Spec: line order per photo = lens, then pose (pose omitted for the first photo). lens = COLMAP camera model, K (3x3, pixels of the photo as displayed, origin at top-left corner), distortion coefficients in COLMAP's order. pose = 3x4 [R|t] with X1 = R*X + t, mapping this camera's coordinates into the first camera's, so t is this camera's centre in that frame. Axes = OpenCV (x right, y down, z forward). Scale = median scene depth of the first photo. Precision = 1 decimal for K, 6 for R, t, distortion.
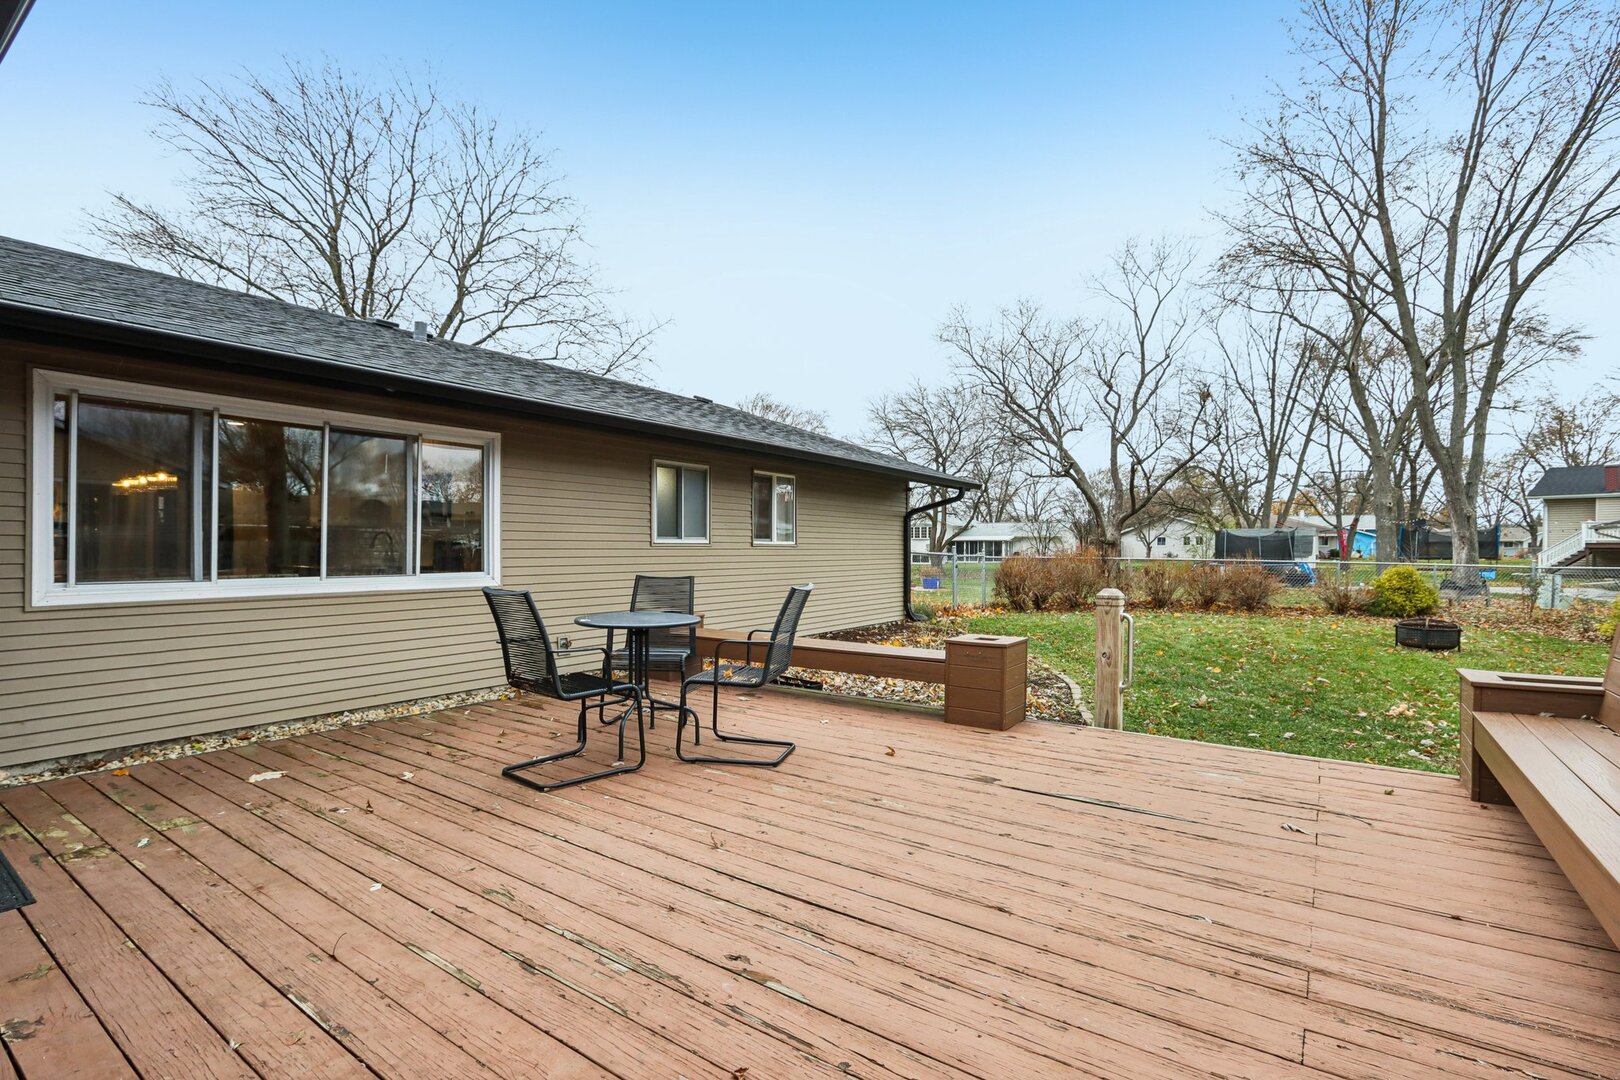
lens RADIAL K [[749.8, 0, 812.1], [0, 749.8, 547.0], [0, 0, 1]] dist [-0.018738, 0.001970]
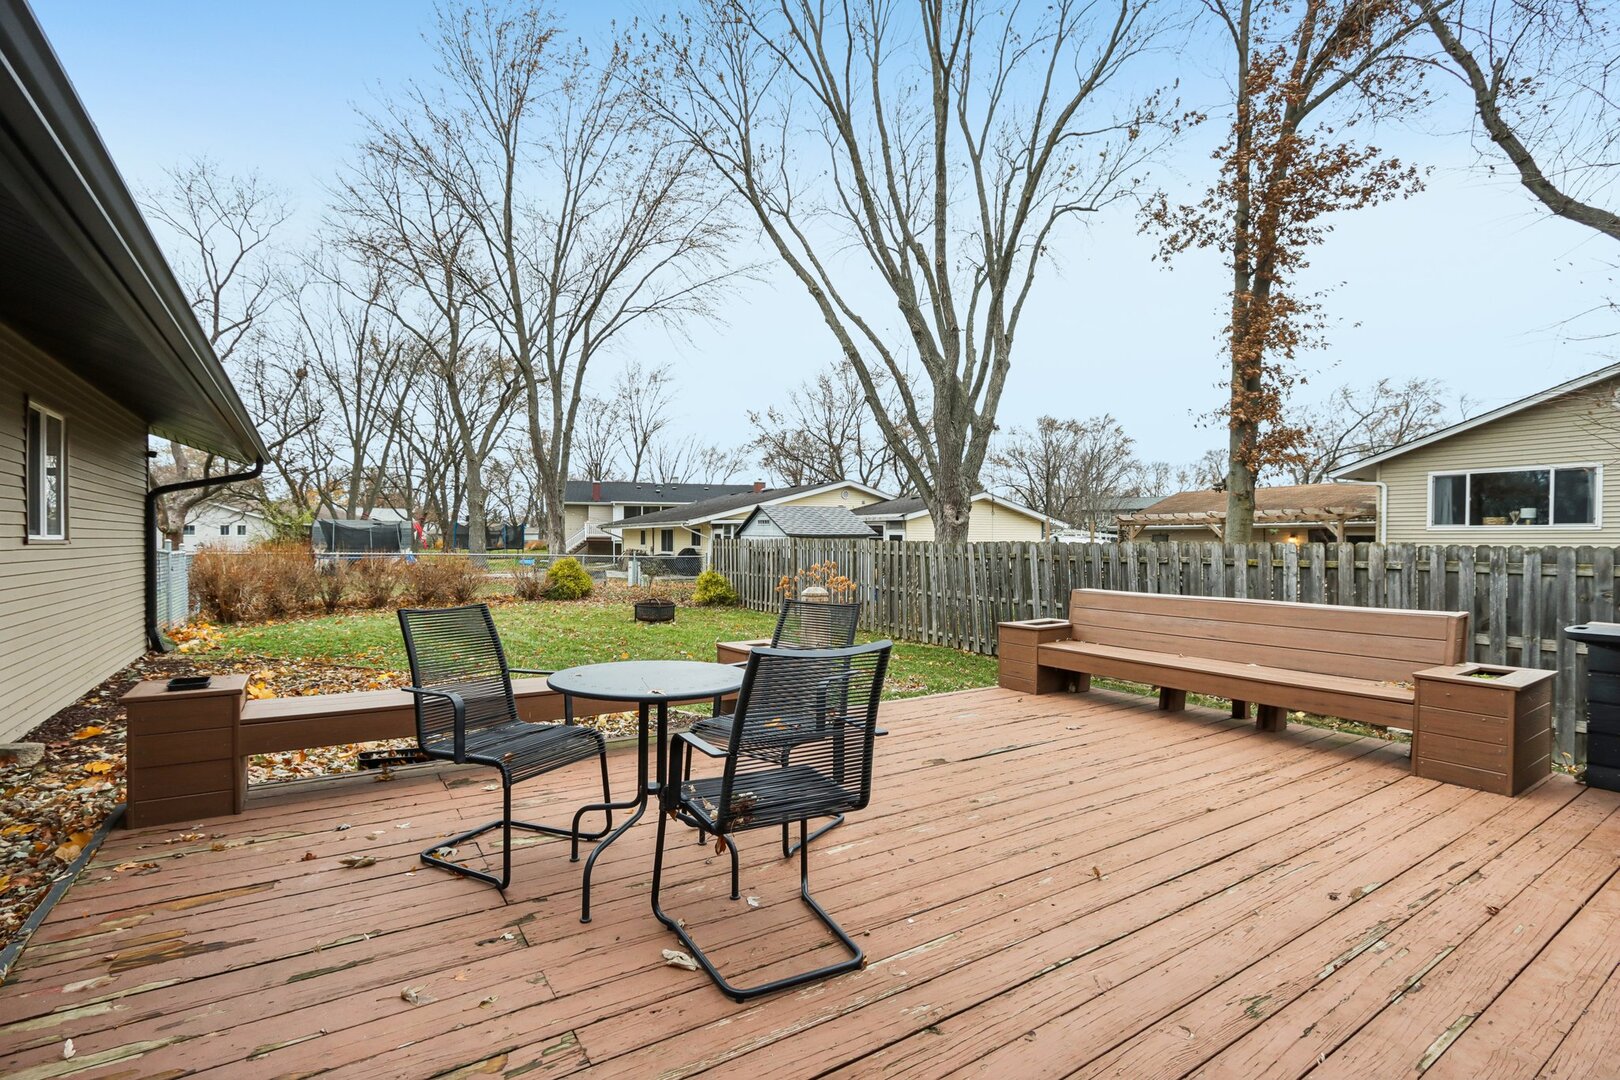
lens RADIAL K [[749.8, 0, 812.1], [0, 749.8, 547.0], [0, 0, 1]] dist [-0.018738, 0.001970]
pose [[0.372104, -0.004792, 0.928179, -0.108824], [-0.007175, 0.999942, 0.008039, -0.002409], [-0.928163, -0.009651, 0.372048, 0.094031]]
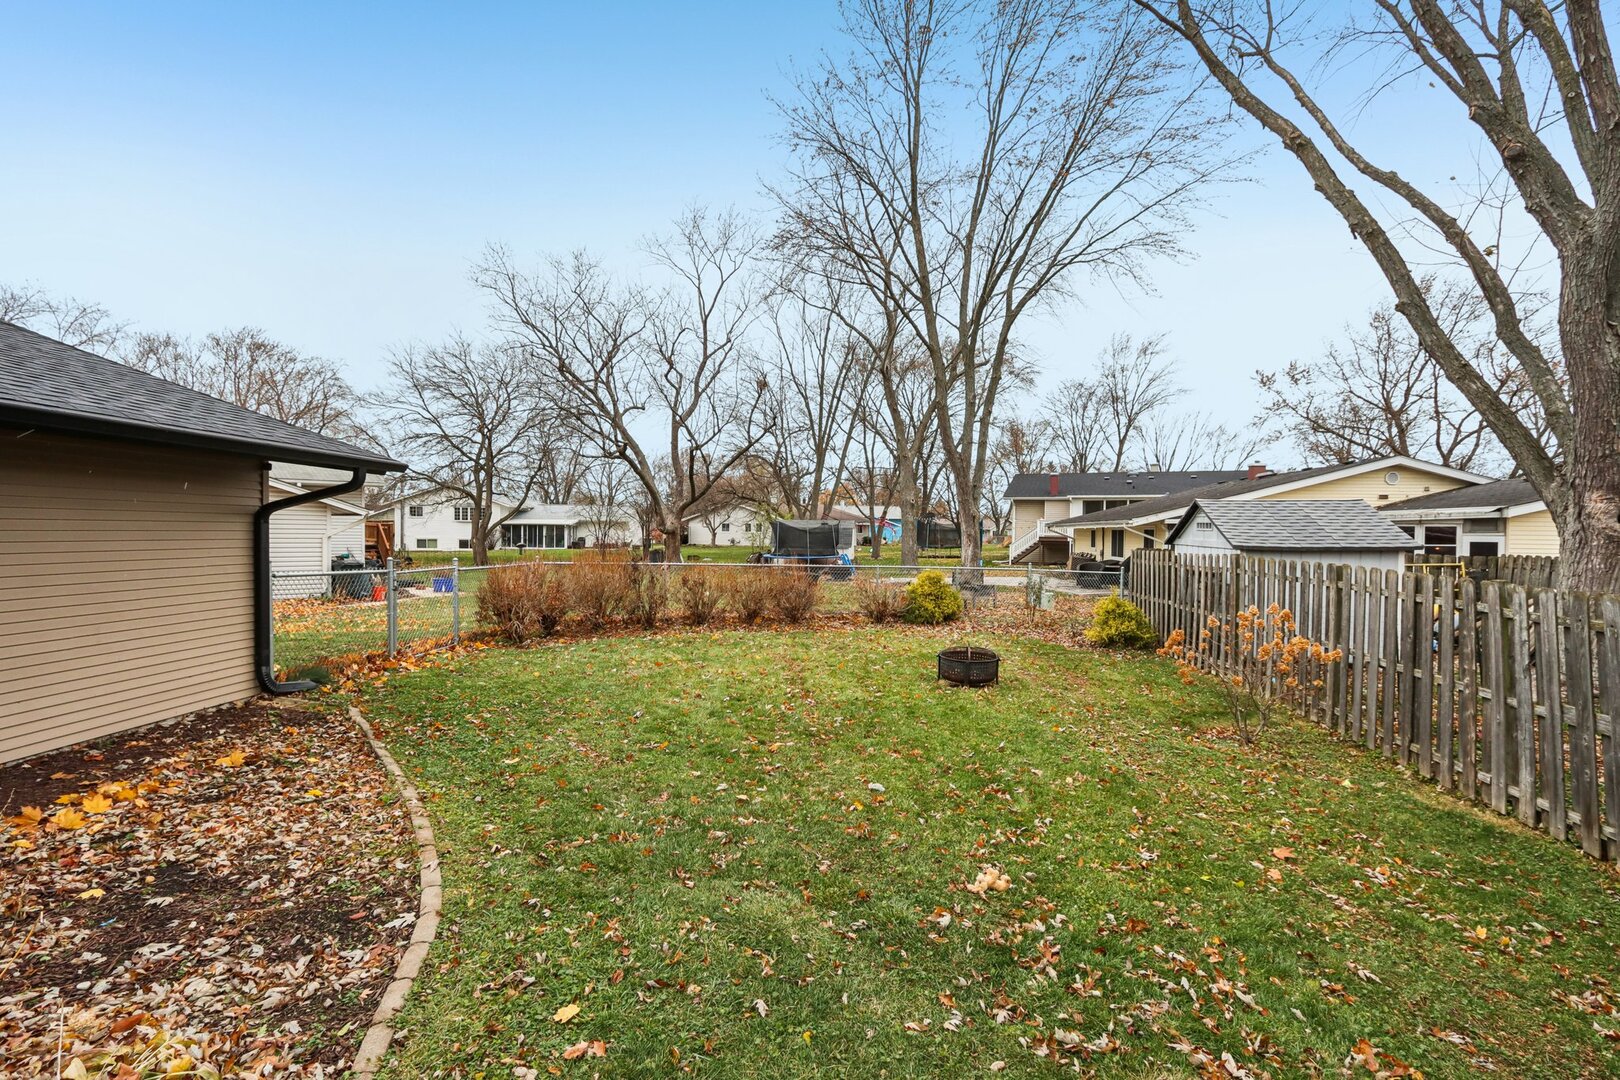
lens RADIAL K [[762.2, 0, 816.0], [0, 762.2, 549.8], [0, 0, 1]] dist [-0.018013, 0.002090]
pose [[0.853585, -0.004004, 0.520939, 0.079693], [-0.011234, 0.999596, 0.026091, -0.014338], [-0.520833, -0.028124, 0.853195, 0.124736]]
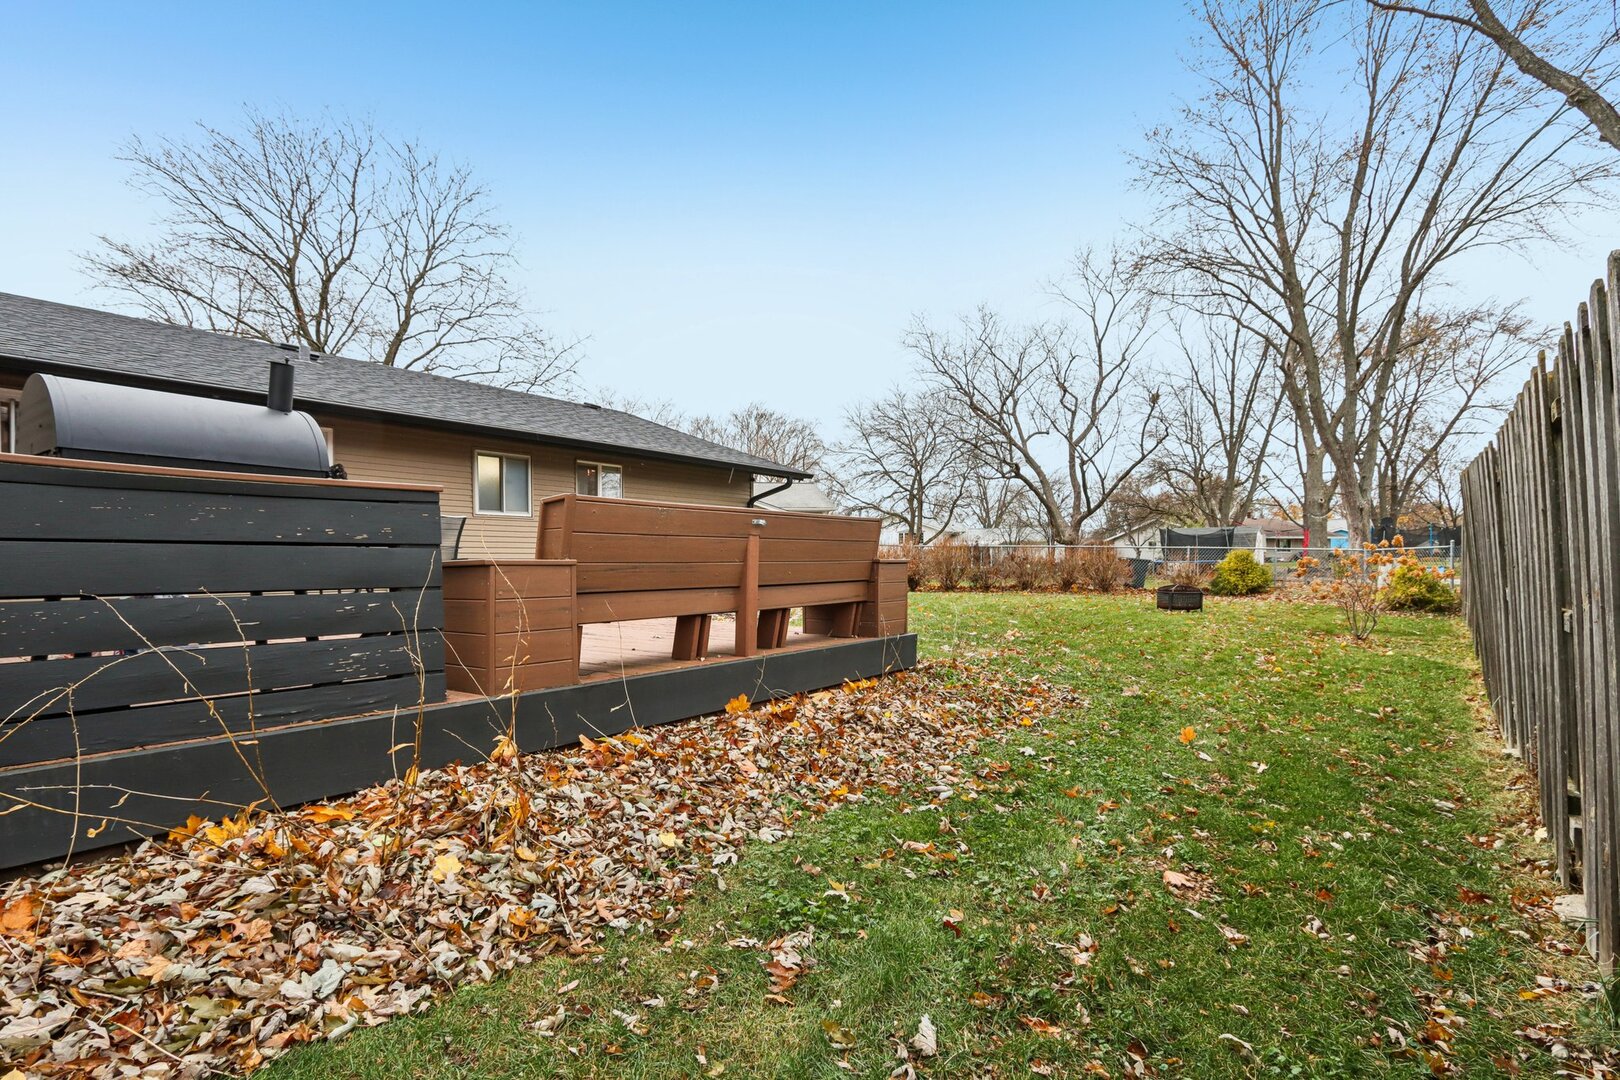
lens RADIAL K [[772.4, 0, 804.2], [0, 772.4, 562.7], [0, 0, 1]] dist [-0.017593, 0.000727]
pose [[0.999296, -0.006306, -0.036981, 0.108451], [0.006421, 0.999975, 0.002970, 0.020898], [0.036962, -0.003206, 0.999312, -0.082942]]
